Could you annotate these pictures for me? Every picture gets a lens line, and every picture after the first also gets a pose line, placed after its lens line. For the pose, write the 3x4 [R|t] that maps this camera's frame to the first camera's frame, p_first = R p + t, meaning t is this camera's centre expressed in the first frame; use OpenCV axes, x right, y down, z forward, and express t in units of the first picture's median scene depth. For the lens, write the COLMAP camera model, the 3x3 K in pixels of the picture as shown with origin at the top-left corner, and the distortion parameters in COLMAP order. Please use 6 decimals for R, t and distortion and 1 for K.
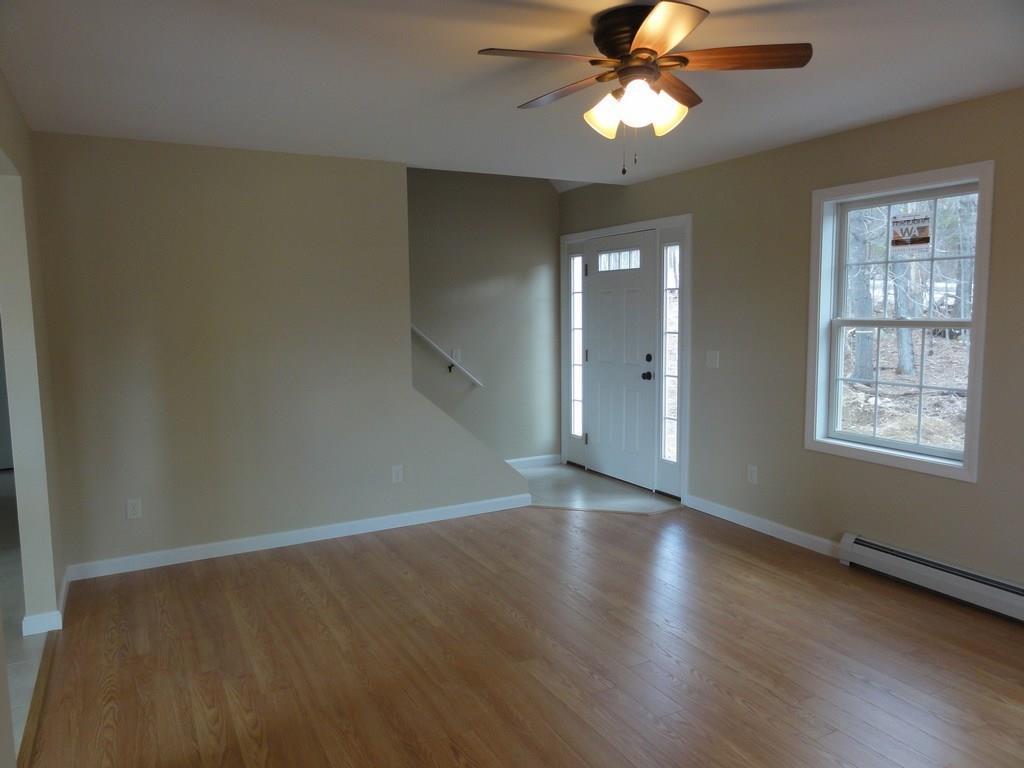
lens RADIAL K [[718.7, 0, 512.0], [0, 718.7, 384.0], [0, 0, 1]] dist [-0.005882, -0.001552]
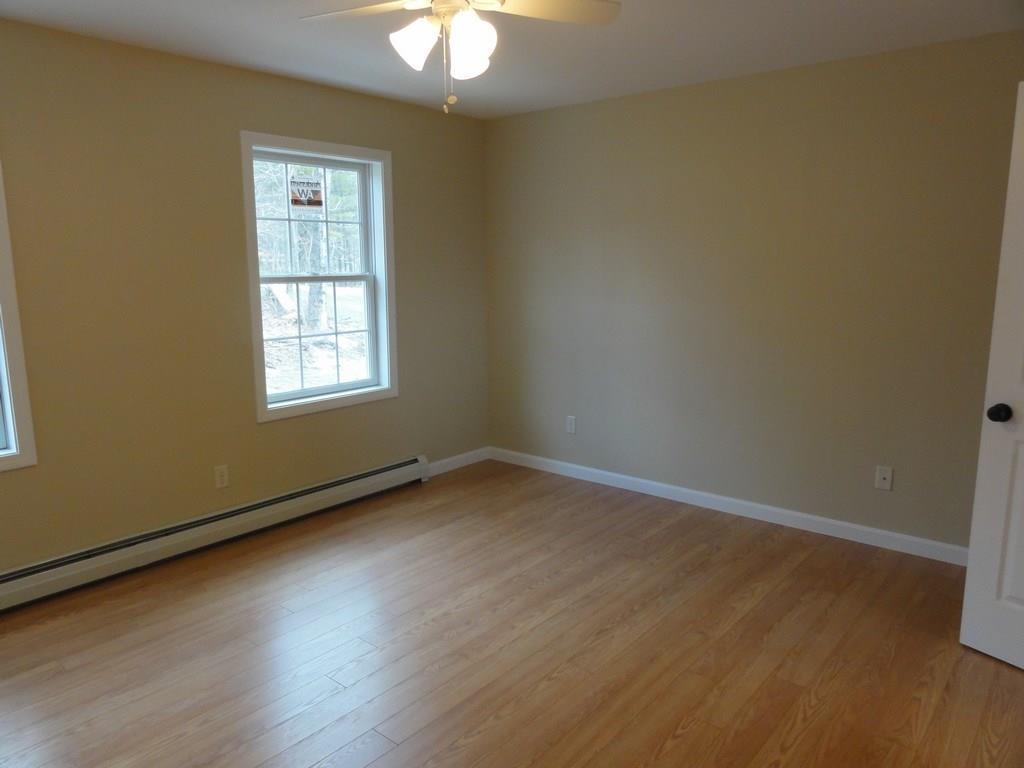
lens RADIAL K [[718.7, 0, 512.0], [0, 718.7, 384.0], [0, 0, 1]] dist [-0.005882, -0.001552]
pose [[-0.359604, -0.158178, 0.919600, -0.599530], [0.114441, 0.970611, 0.211704, -0.127123], [-0.926061, 0.181369, -0.330934, 1.124712]]
